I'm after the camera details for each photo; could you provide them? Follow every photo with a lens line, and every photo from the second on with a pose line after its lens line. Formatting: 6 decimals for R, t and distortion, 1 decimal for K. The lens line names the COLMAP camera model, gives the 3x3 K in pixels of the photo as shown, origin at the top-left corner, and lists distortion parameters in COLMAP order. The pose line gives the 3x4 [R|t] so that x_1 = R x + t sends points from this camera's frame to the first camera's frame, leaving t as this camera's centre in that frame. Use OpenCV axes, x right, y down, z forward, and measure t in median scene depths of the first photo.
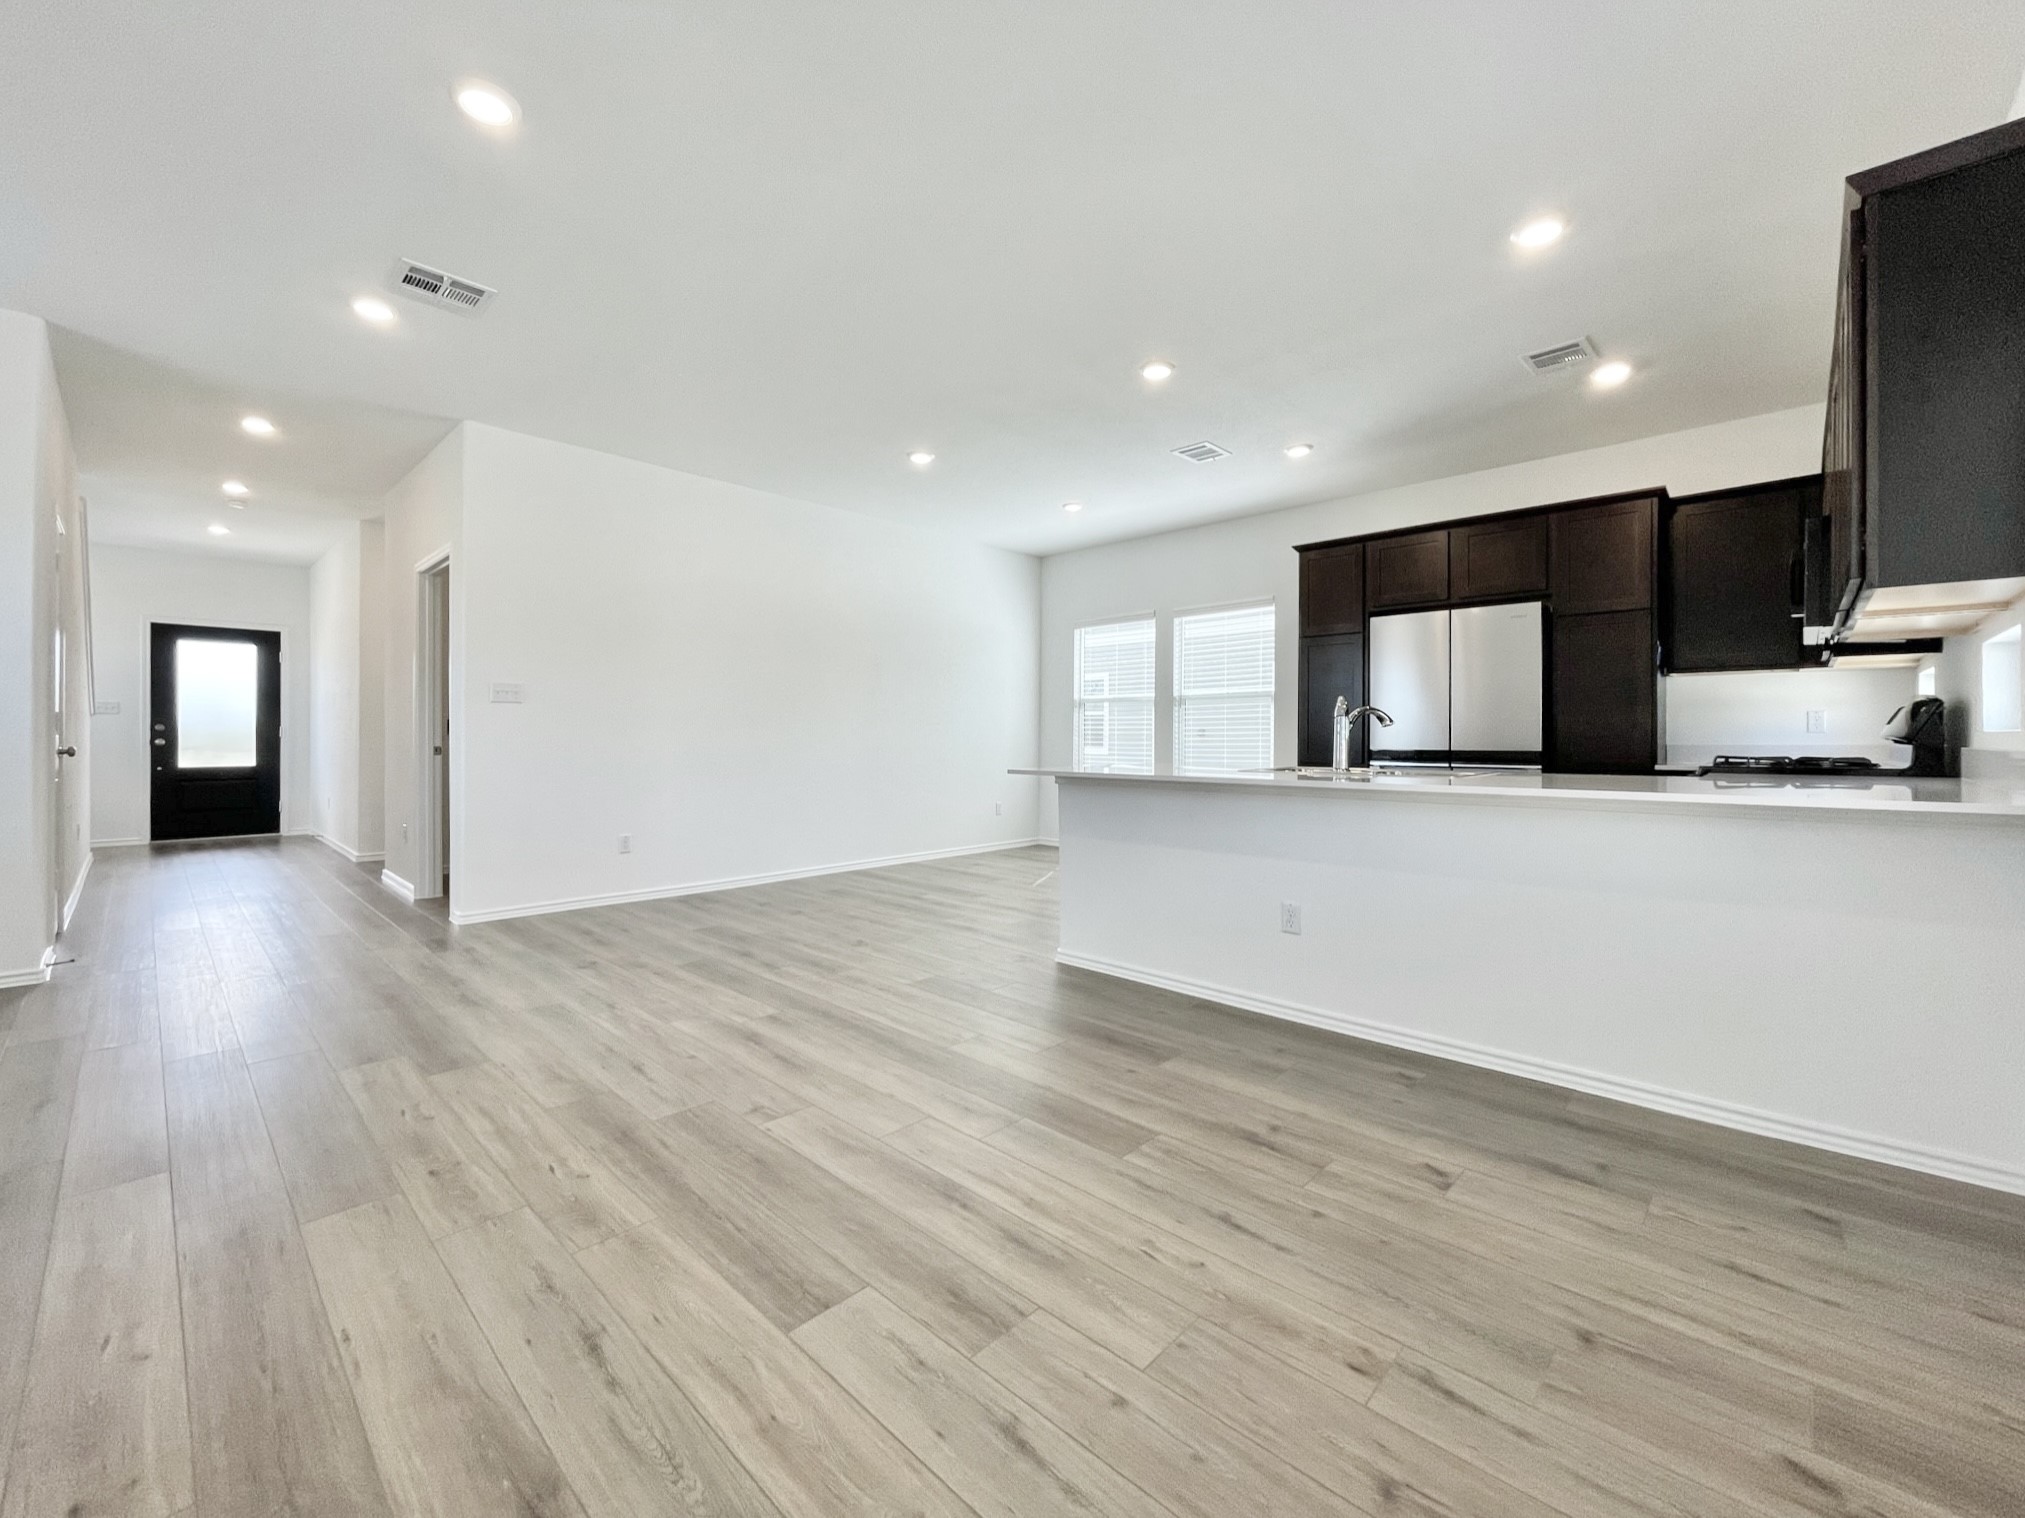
lens RADIAL K [[830.9, 0, 1003.0], [0, 830.9, 738.3], [0, 0, 1]] dist [-0.001956, -0.000032]
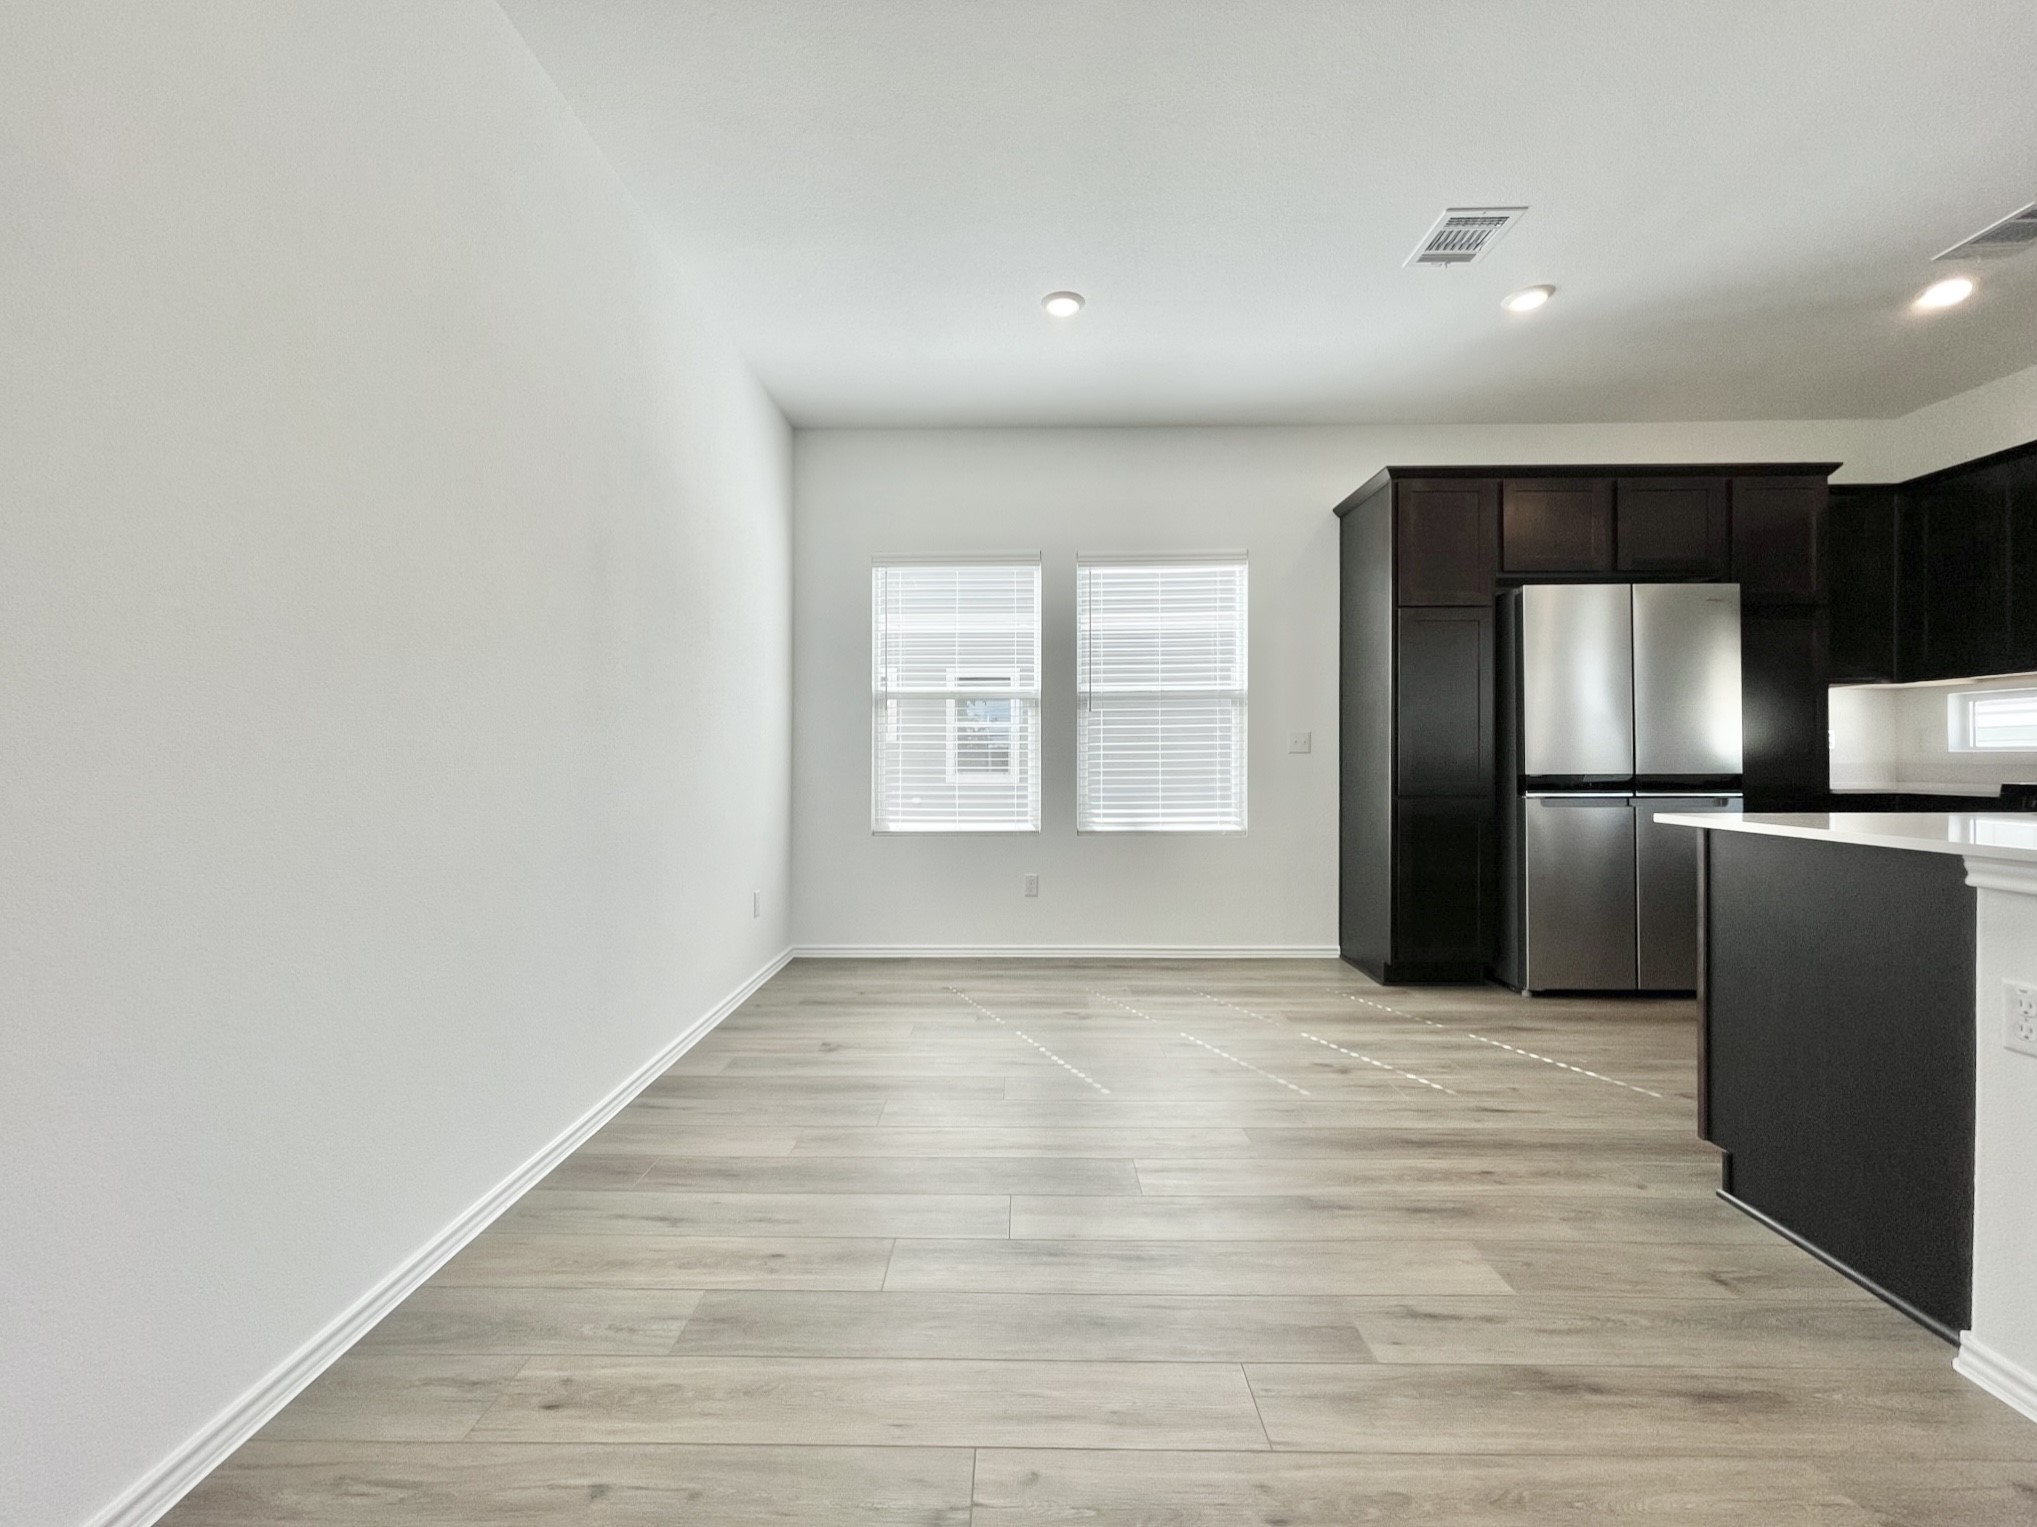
lens RADIAL K [[823.2, 0, 1010.6], [0, 823.2, 757.8], [0, 0, 1]] dist [-0.001543, -0.000230]
pose [[0.730495, -0.002081, 0.682915, -0.573931], [0.004009, 0.999991, -0.001241, -0.002468], [-0.682907, 0.003645, 0.730497, 1.330954]]
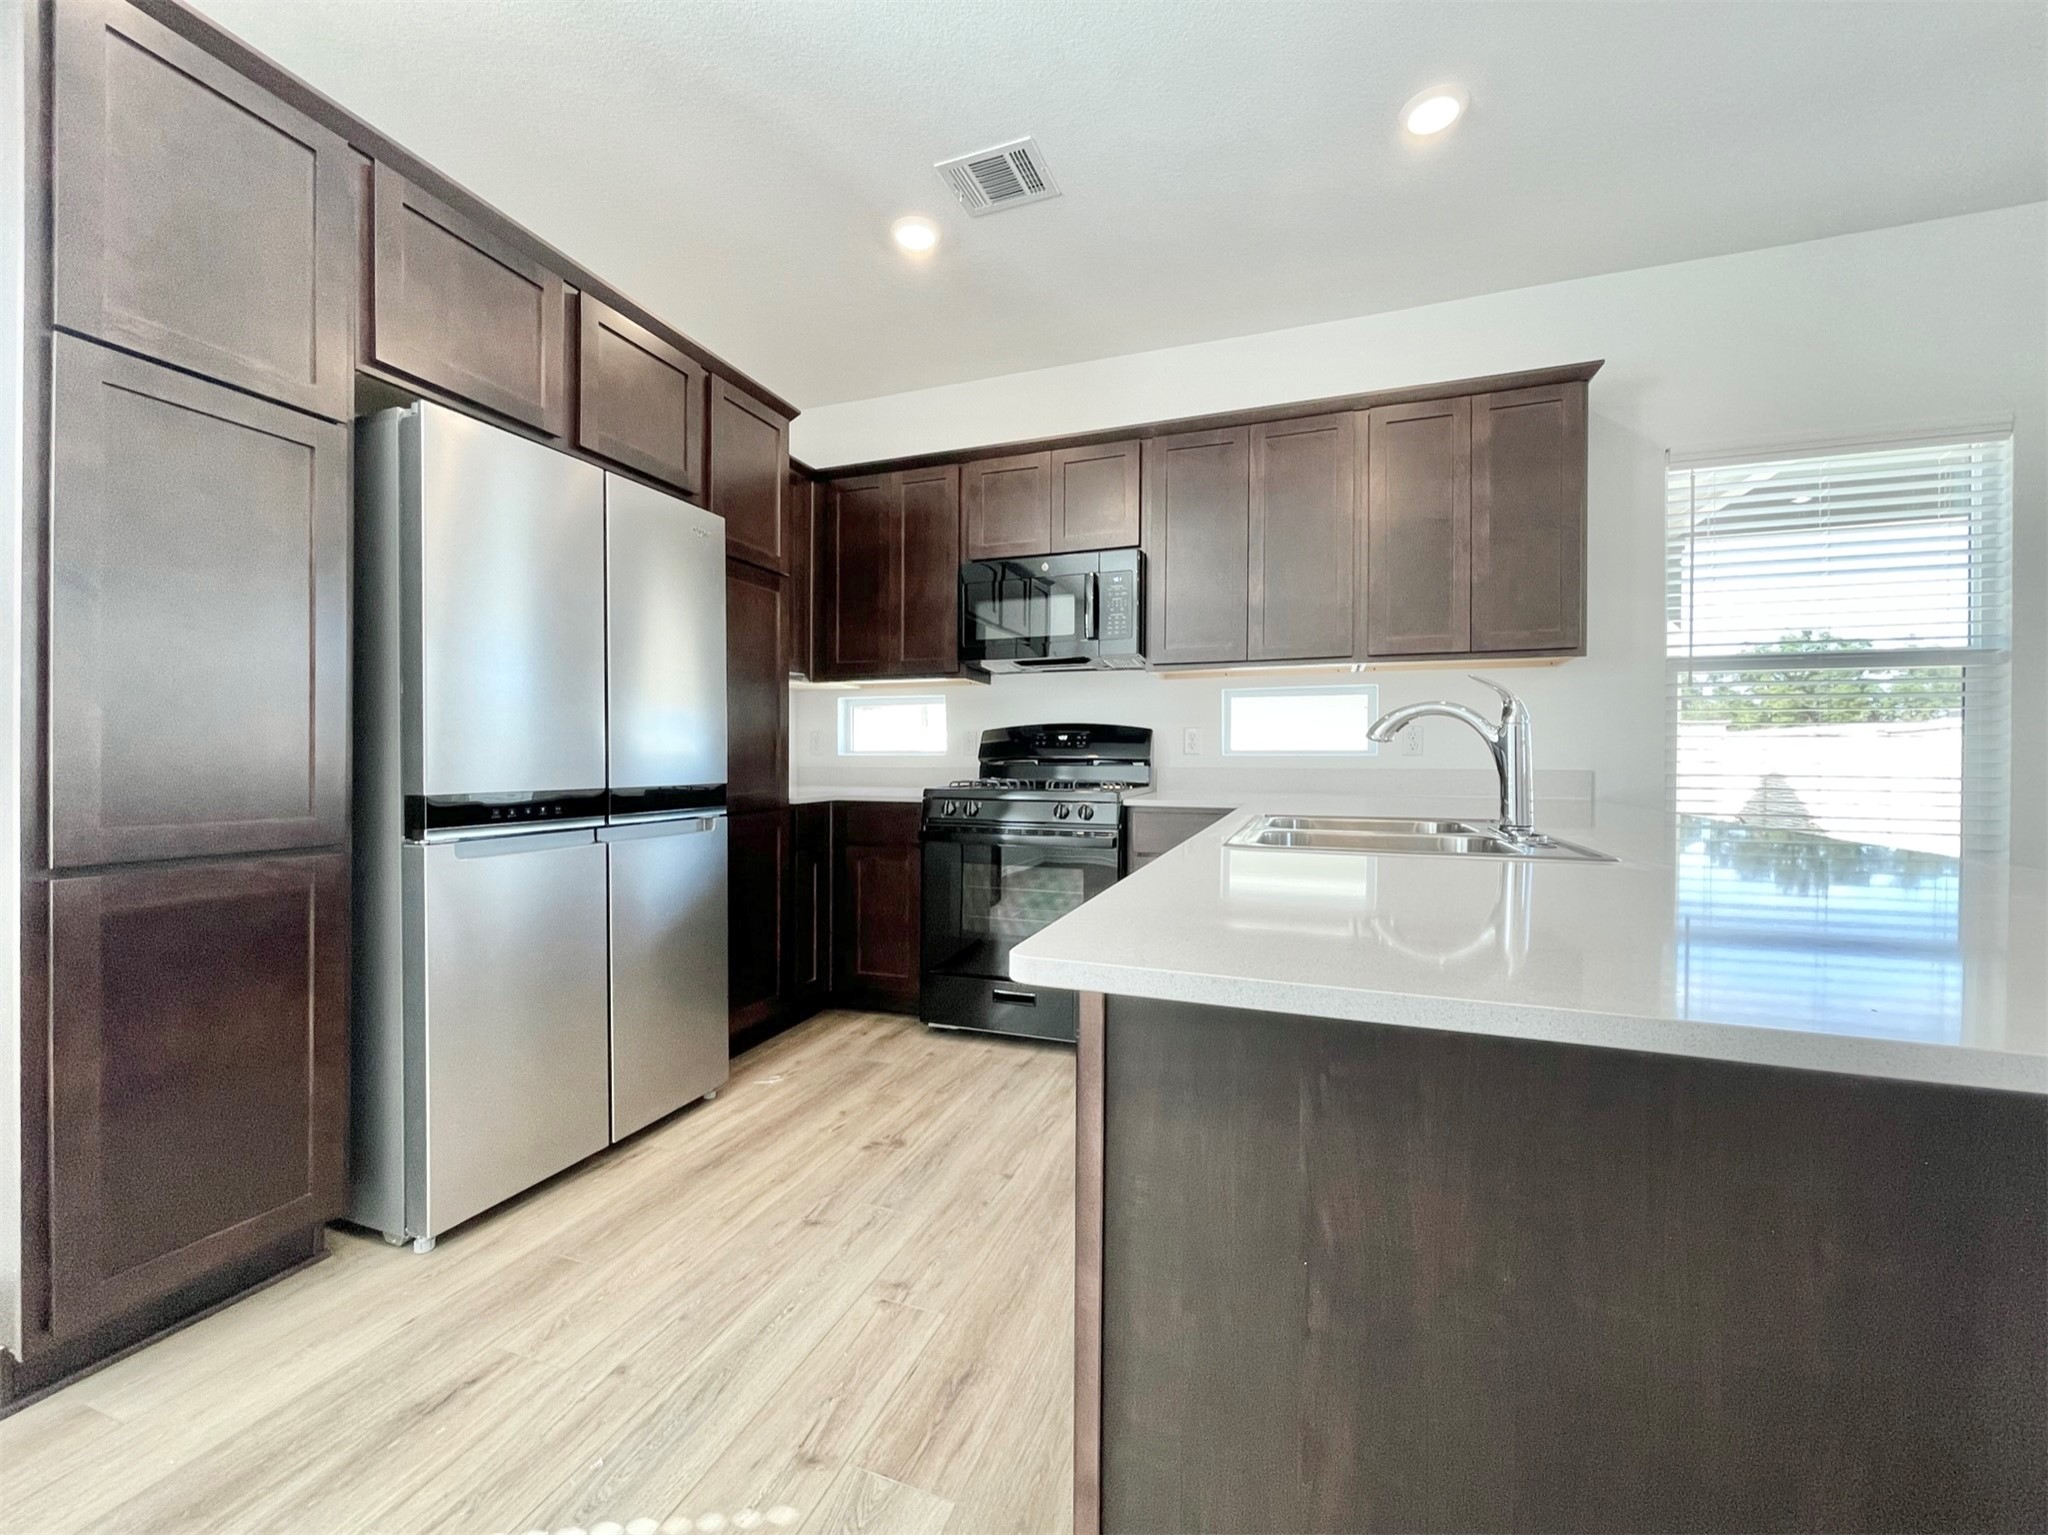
lens RADIAL K [[827.6, 0, 1016.0], [0, 827.6, 761.8], [0, 0, 1]] dist [-0.001543, -0.000230]
pose [[-0.396159, -0.005726, 0.918164, 0.070182], [-0.001346, 0.999983, 0.005655, -0.004205], [-0.918181, 0.001004, -0.396160, 1.534848]]
